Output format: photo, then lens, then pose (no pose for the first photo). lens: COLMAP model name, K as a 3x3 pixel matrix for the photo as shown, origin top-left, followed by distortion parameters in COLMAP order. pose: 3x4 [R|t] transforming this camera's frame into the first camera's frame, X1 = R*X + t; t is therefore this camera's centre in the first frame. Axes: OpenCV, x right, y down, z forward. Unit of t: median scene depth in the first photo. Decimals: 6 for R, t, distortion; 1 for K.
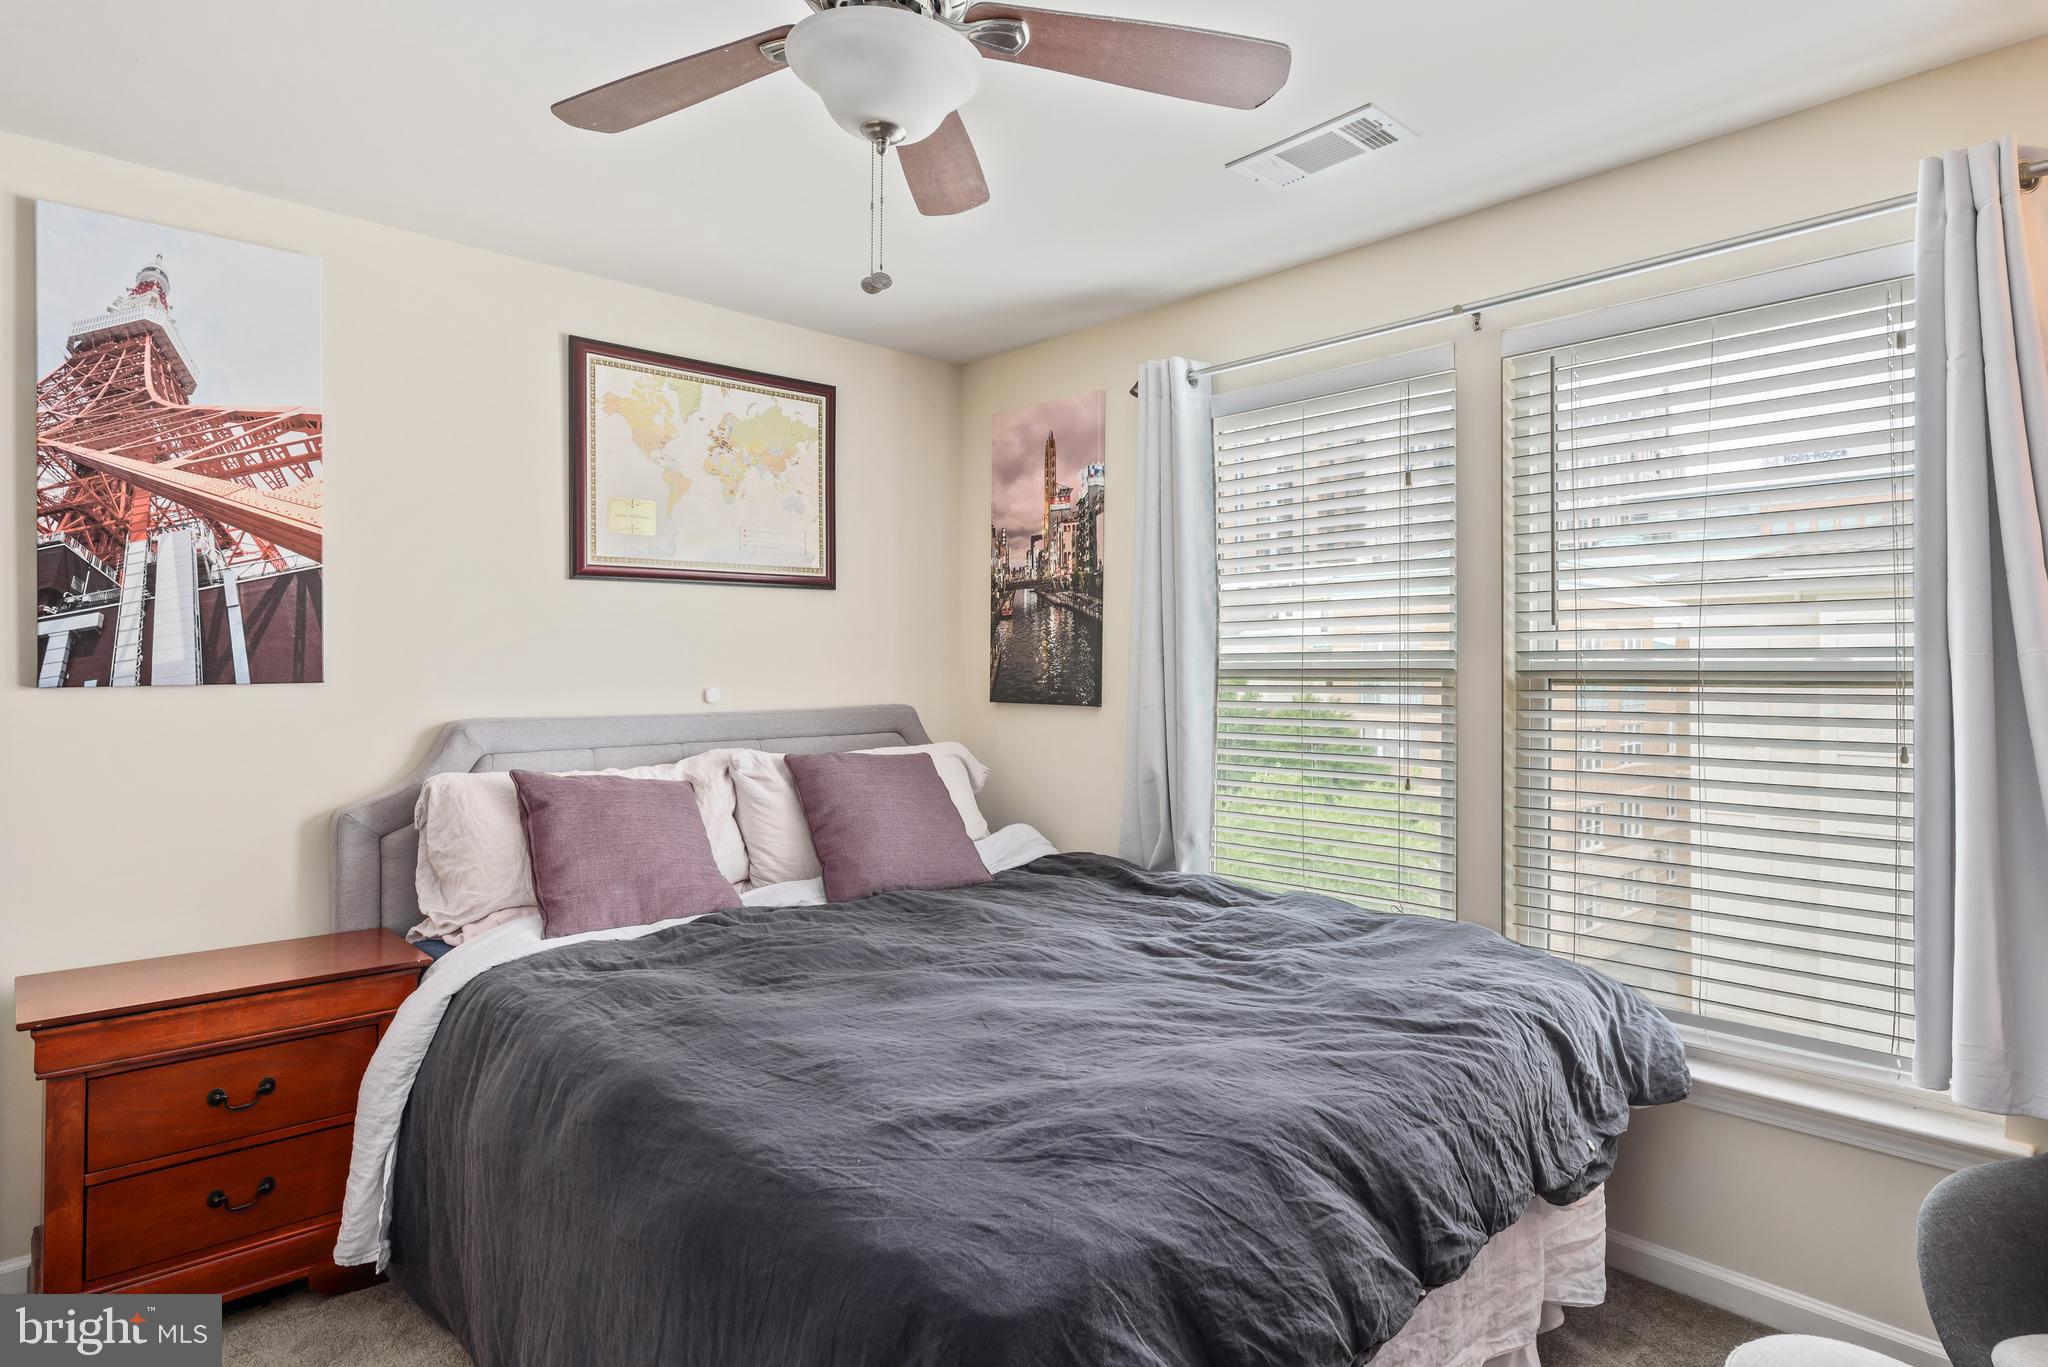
lens RADIAL K [[1085.5, 0, 1042.8], [0, 1085.5, 668.4], [0, 0, 1]] dist [0.001290, -0.003910]
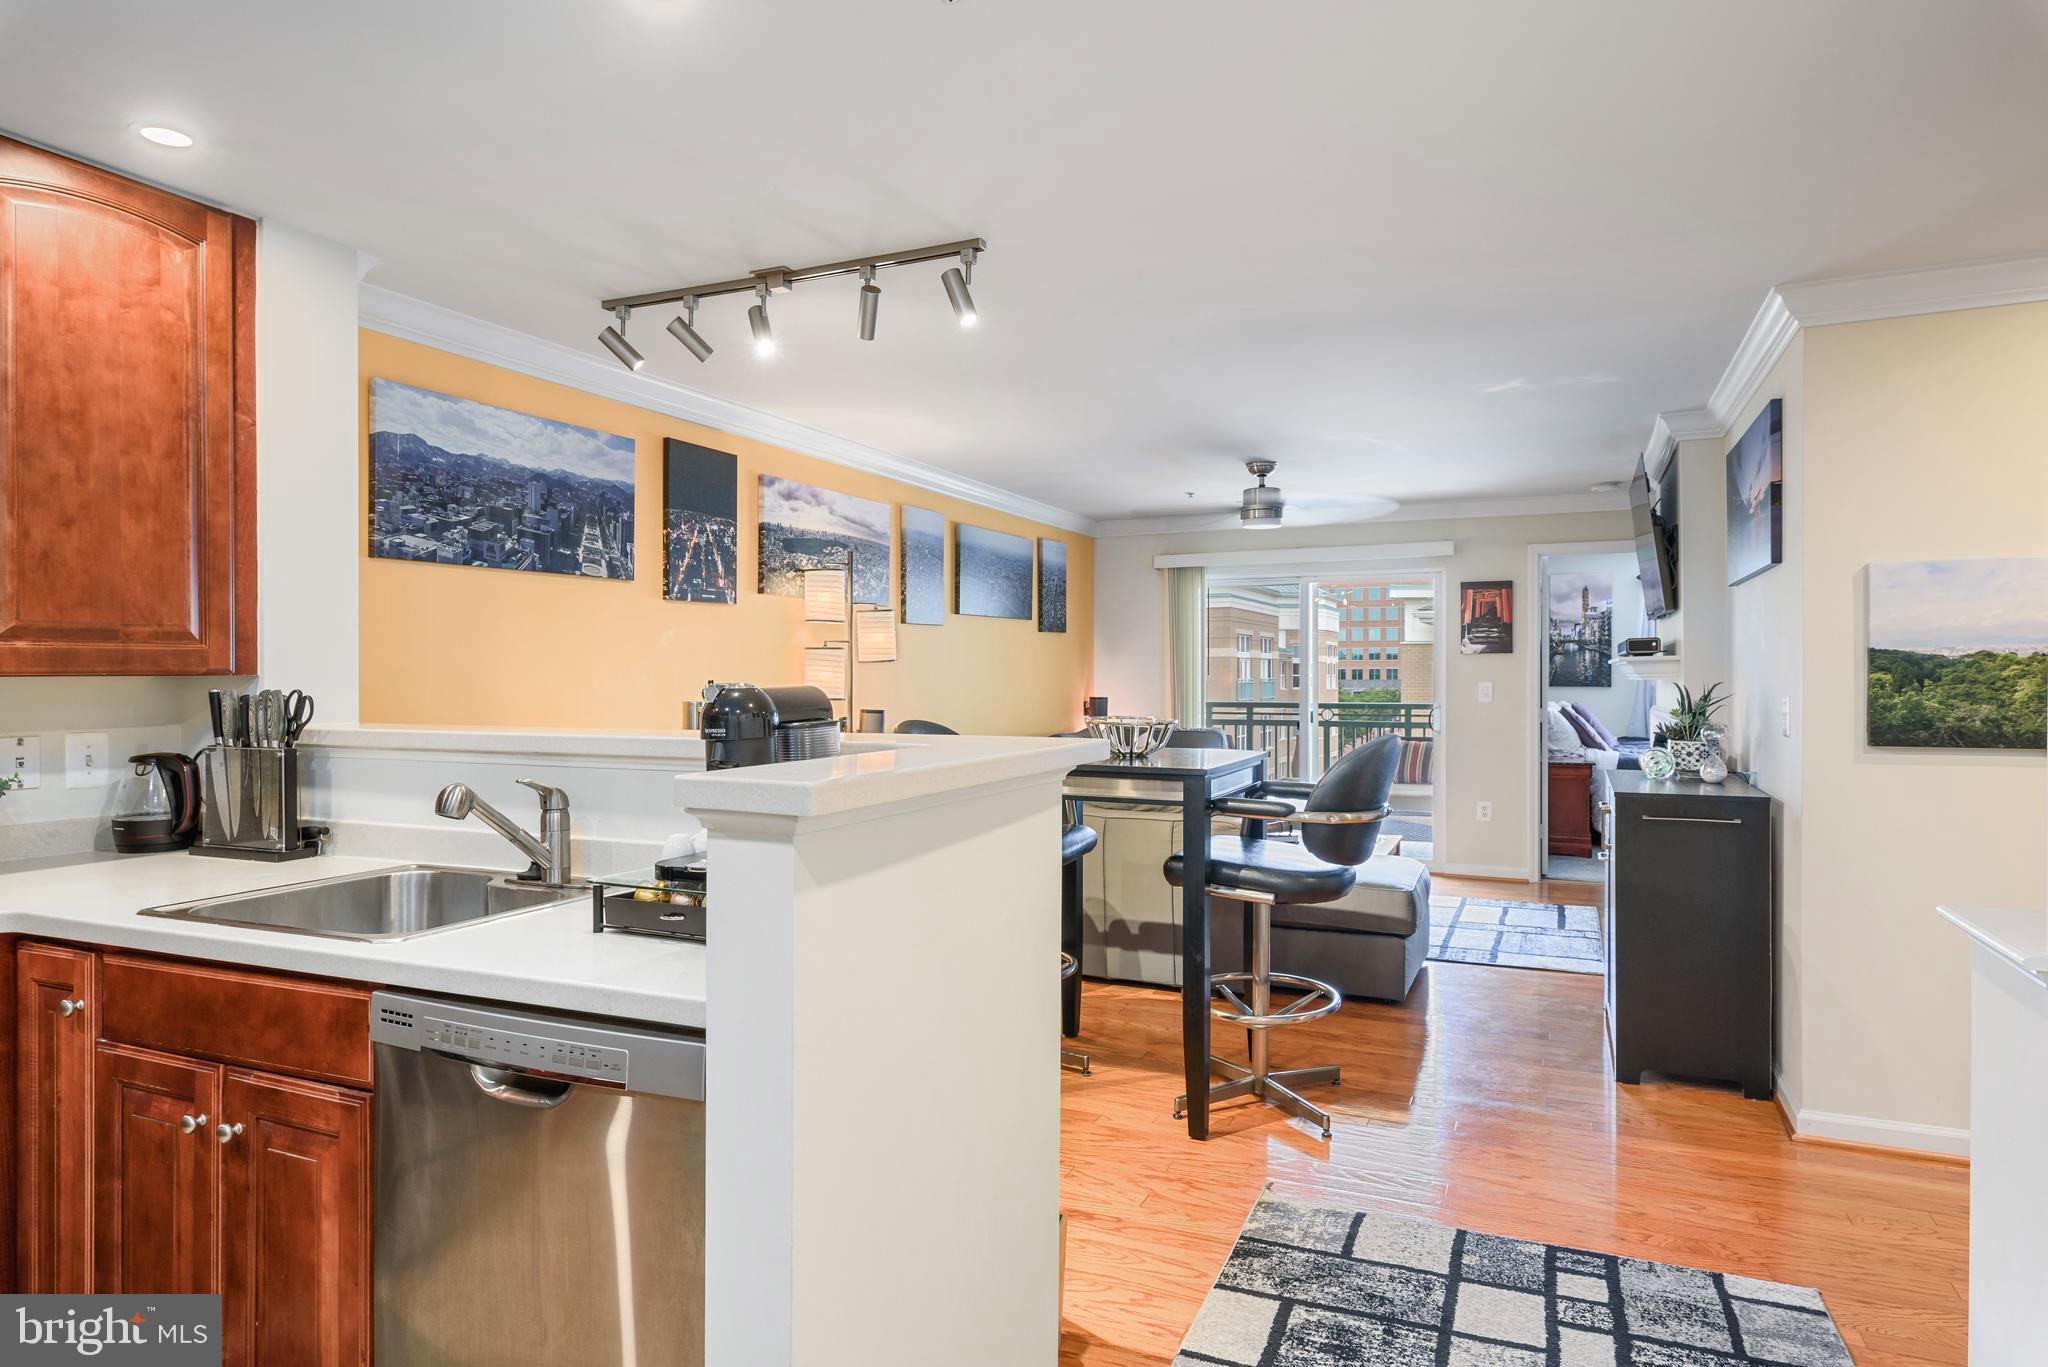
lens RADIAL K [[1146.8, 0, 1019.0], [0, 1146.8, 678.9], [0, 0, 1]] dist [-0.002845, 0.000374]
pose [[0.931900, -0.007035, 0.362648, -2.354872], [0.004404, 0.999958, 0.008079, -0.015400], [-0.362689, -0.005932, 0.931891, -1.147104]]
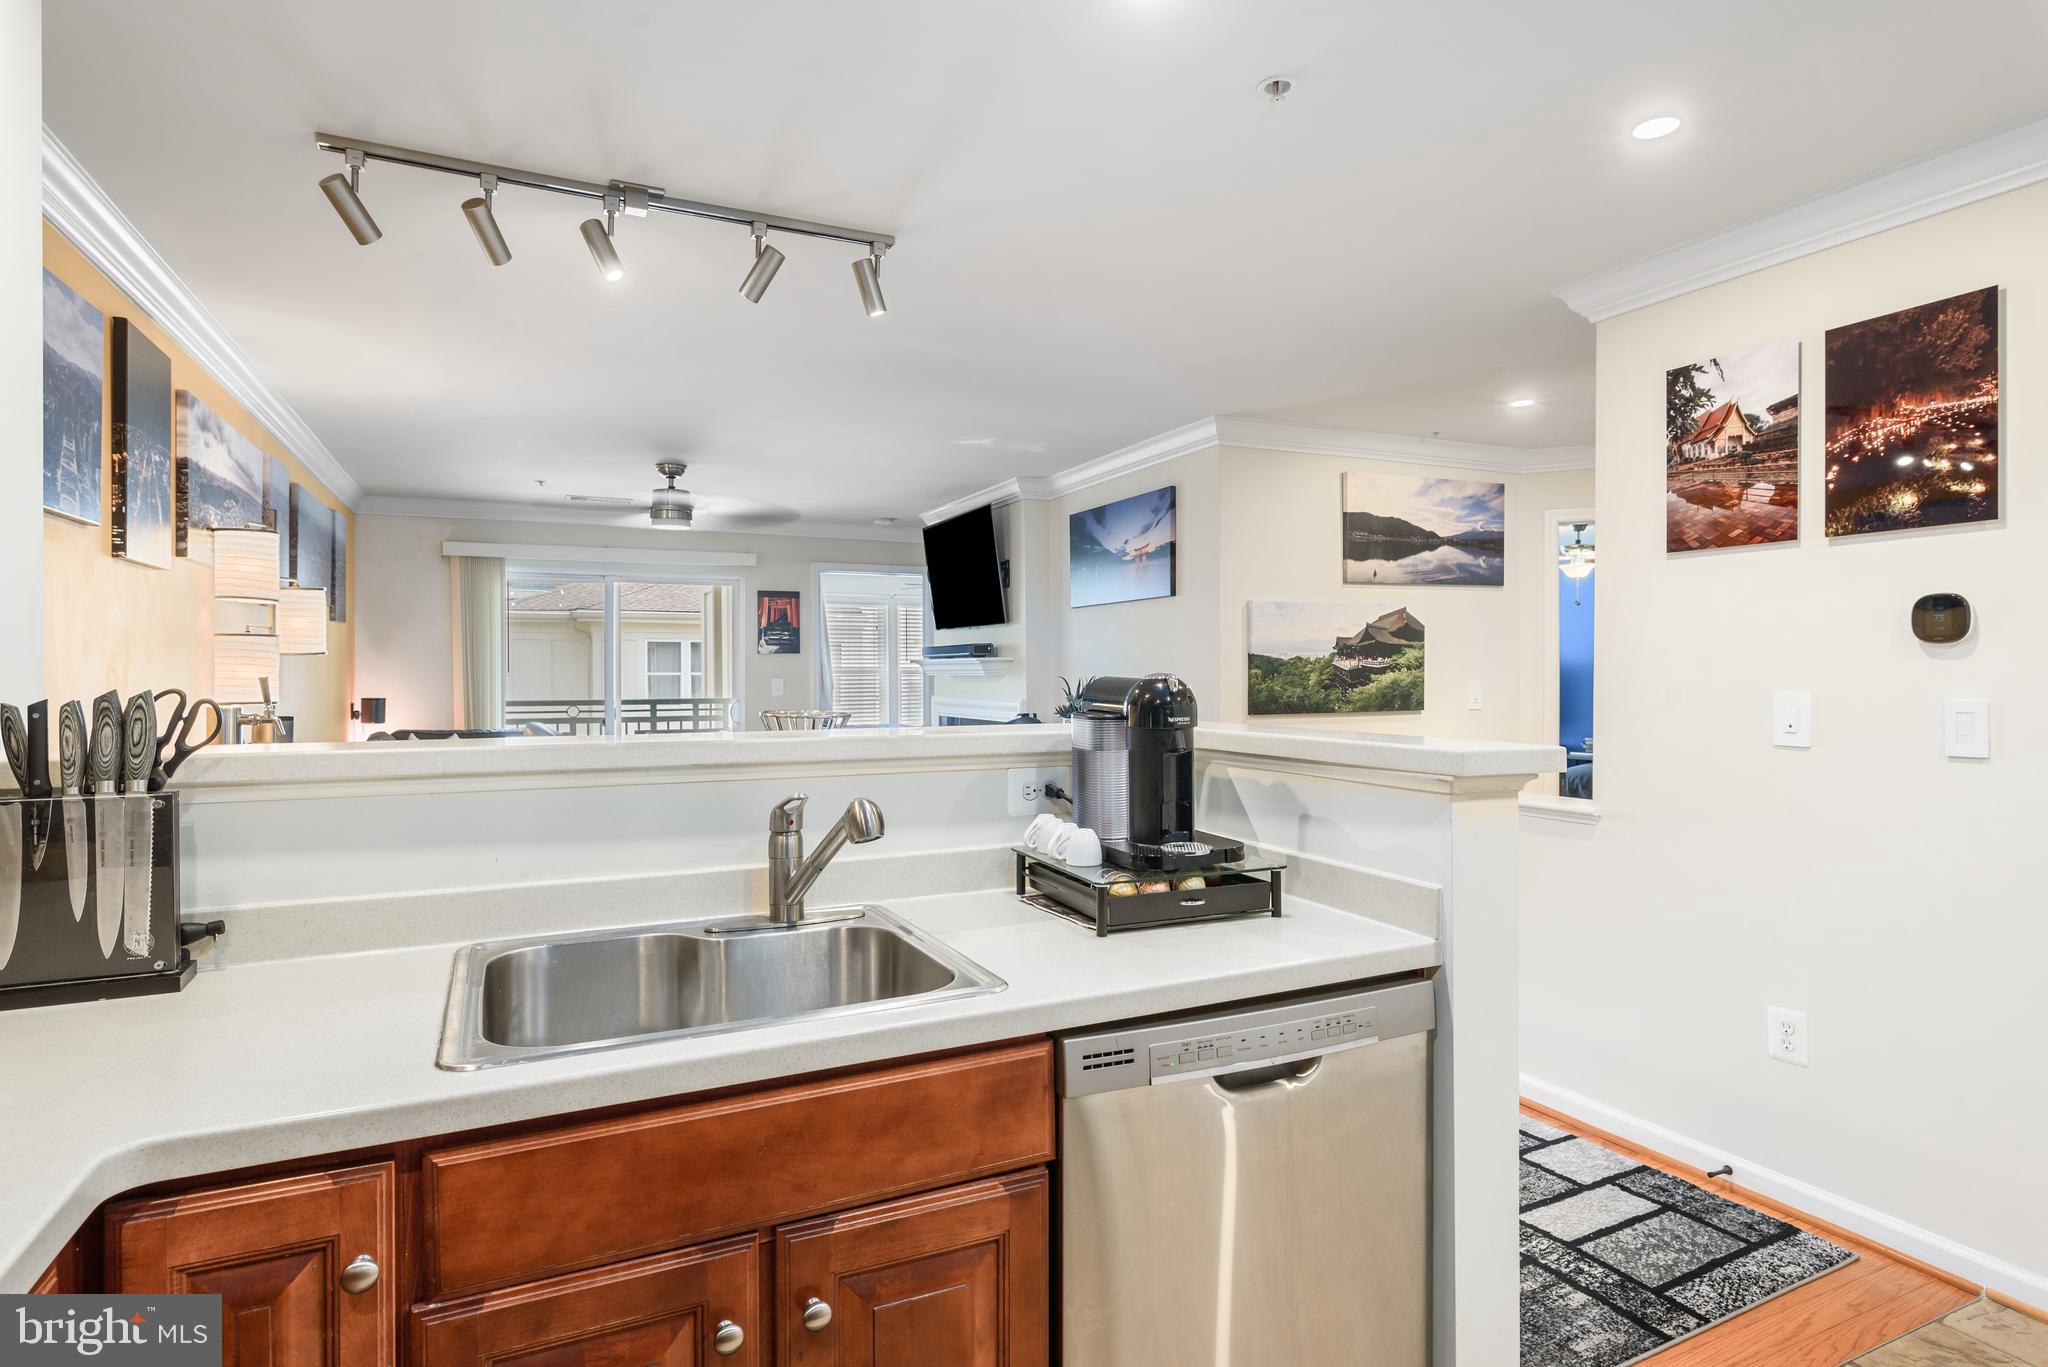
lens RADIAL K [[1085.5, 0, 998.2], [0, 1085.5, 684.1], [0, 0, 1]] dist [0.001290, -0.003910]
pose [[0.344542, -0.015123, 0.938649, -2.763224], [0.000507, 0.999873, 0.015923, -0.013259], [-0.938771, -0.005010, 0.344506, -0.746129]]
